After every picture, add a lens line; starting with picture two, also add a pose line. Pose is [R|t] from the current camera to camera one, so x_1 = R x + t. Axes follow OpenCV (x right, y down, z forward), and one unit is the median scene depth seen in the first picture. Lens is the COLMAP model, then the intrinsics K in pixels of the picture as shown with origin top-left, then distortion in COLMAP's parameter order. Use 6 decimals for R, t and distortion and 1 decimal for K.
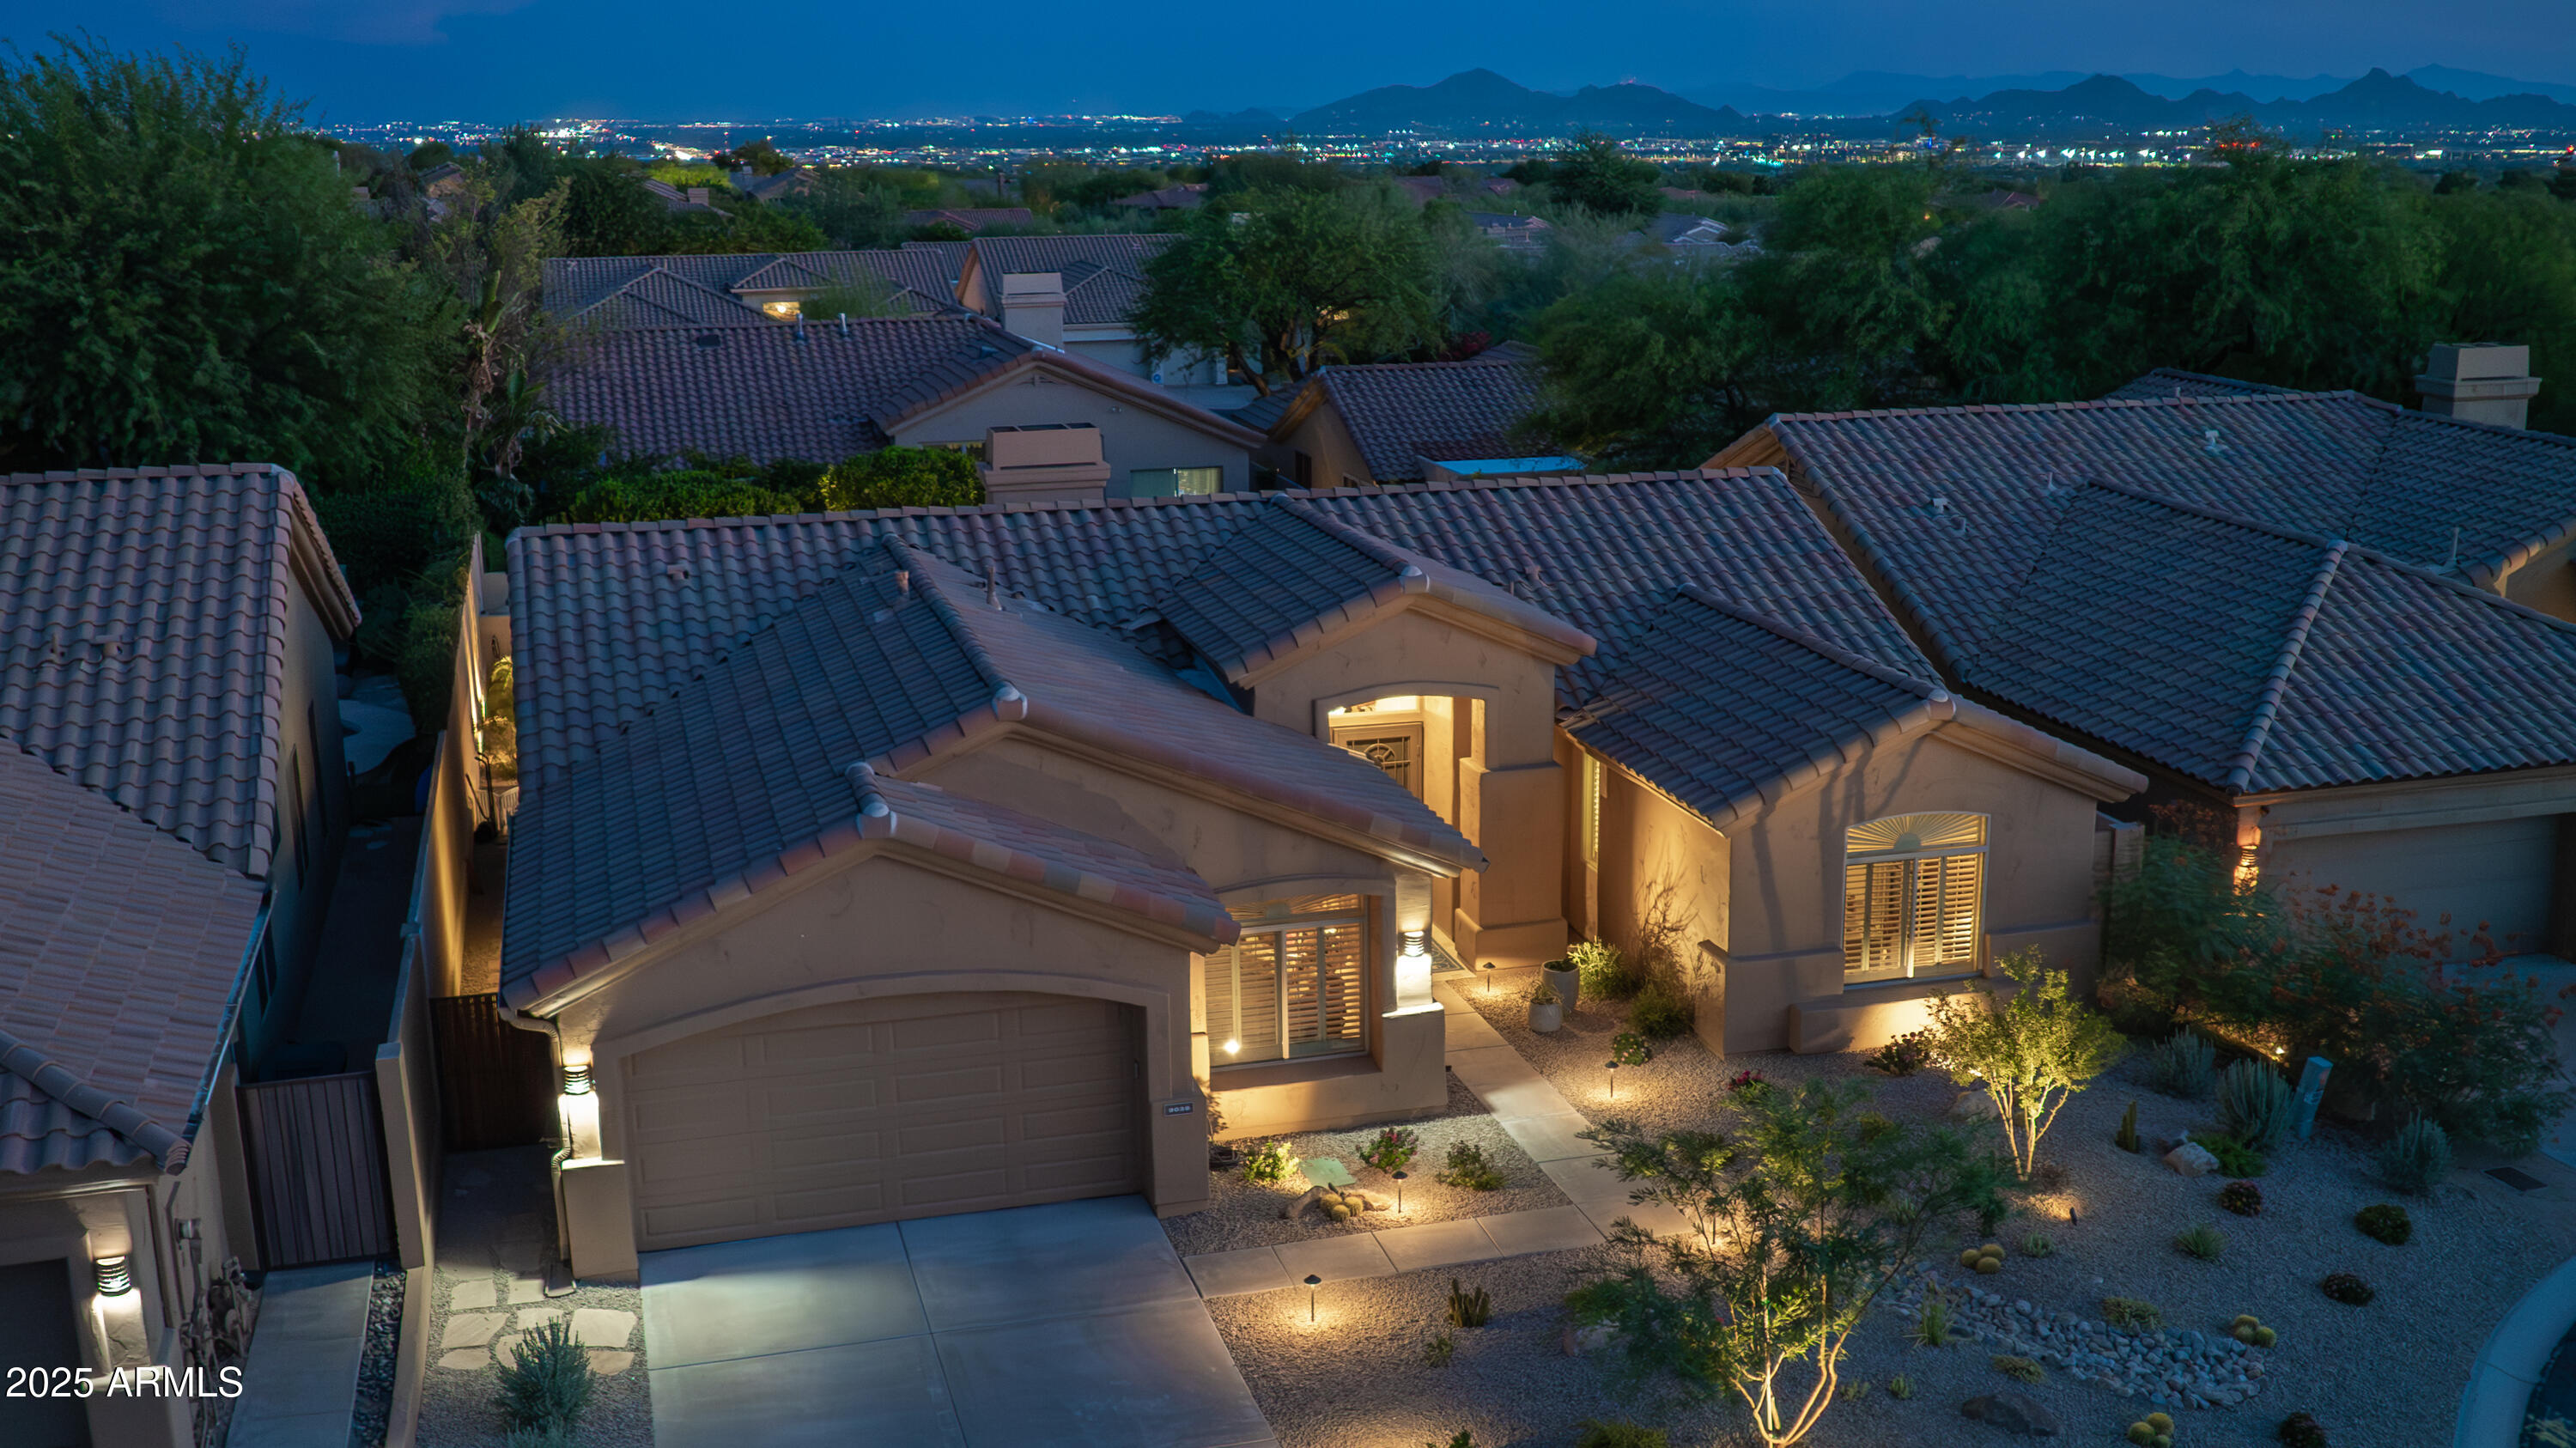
lens RADIAL K [[2563.3, 0, 1294.6], [0, 2563.3, 901.8], [0, 0, 1]] dist [0.000576, -0.009054]
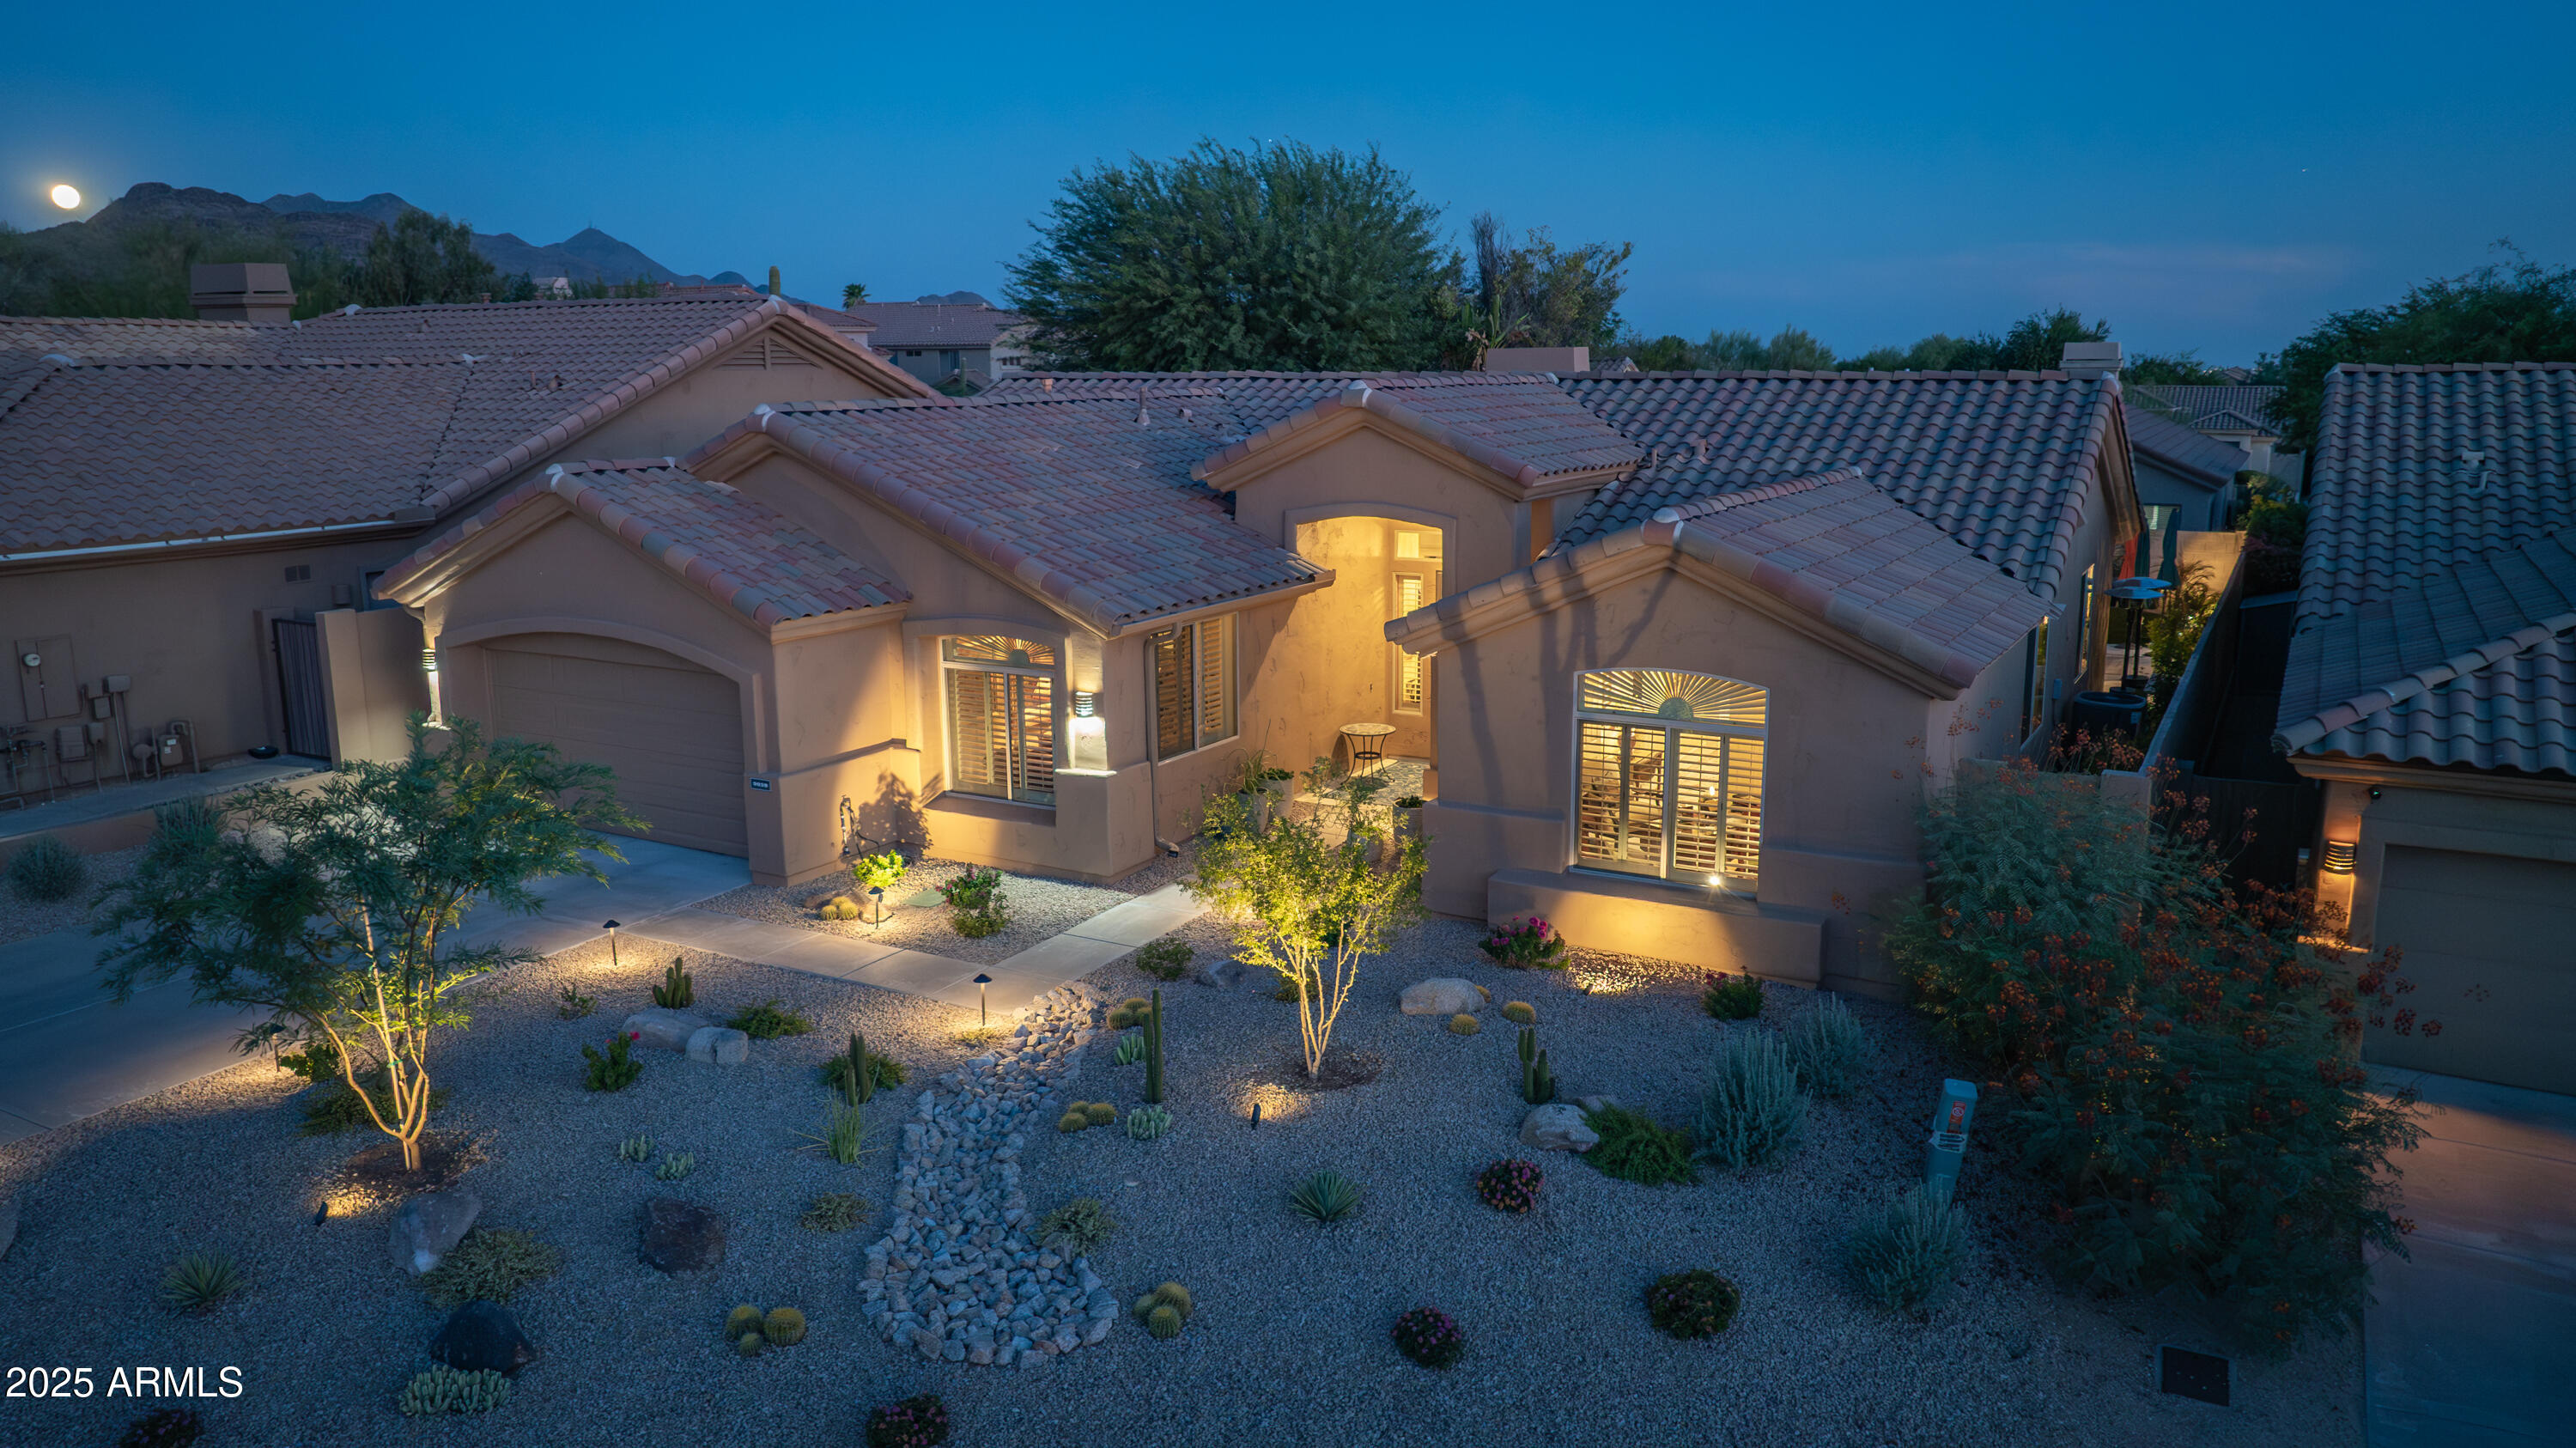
lens RADIAL K [[1765.6, 0, 1288.0], [0, 1765.6, 724.0], [0, 0, 1]] dist [-0.005692, -0.002638]
pose [[0.706392, 0.150016, -0.691741, 0.467402], [-0.212756, 0.977091, -0.005364, 0.008824], [0.675089, 0.150961, 0.722126, 0.448002]]
